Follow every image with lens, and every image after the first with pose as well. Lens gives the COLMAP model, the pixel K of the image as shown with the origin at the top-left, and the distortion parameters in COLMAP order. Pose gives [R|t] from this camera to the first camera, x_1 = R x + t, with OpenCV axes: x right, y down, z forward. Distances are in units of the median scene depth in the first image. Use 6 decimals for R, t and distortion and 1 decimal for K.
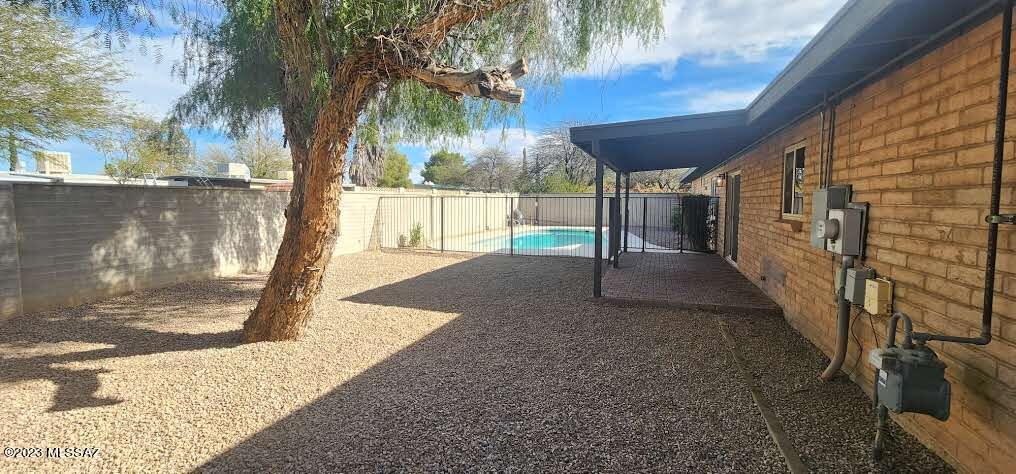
lens RADIAL K [[423.8, 0, 512.1], [0, 423.8, 227.5], [0, 0, 1]] dist [-0.000785, -0.000239]
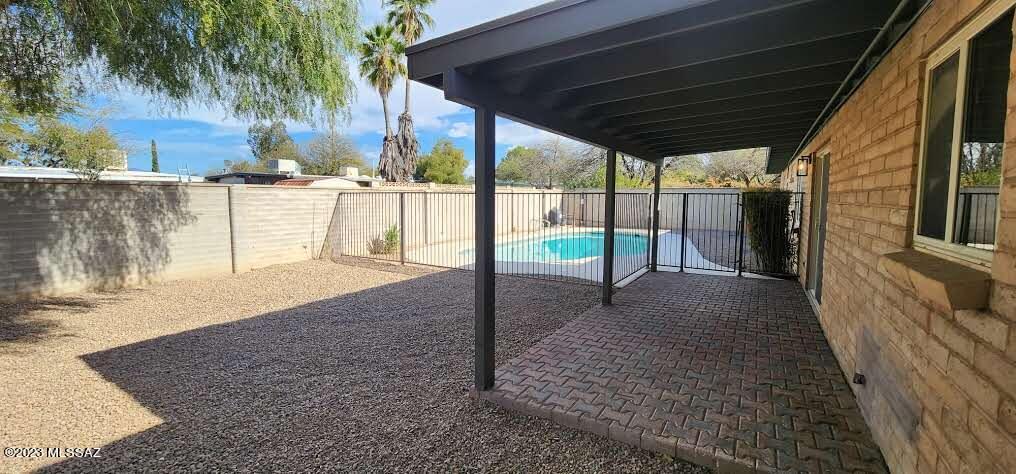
lens RADIAL K [[420.3, 0, 510.6], [0, 420.3, 228.7], [0, 0, 1]] dist [-0.000873, -0.000181]
pose [[0.978743, 0.017454, -0.204349, 0.176656], [-0.014939, 0.999793, 0.013843, -0.018548], [0.204548, -0.010496, 0.978800, 0.273384]]
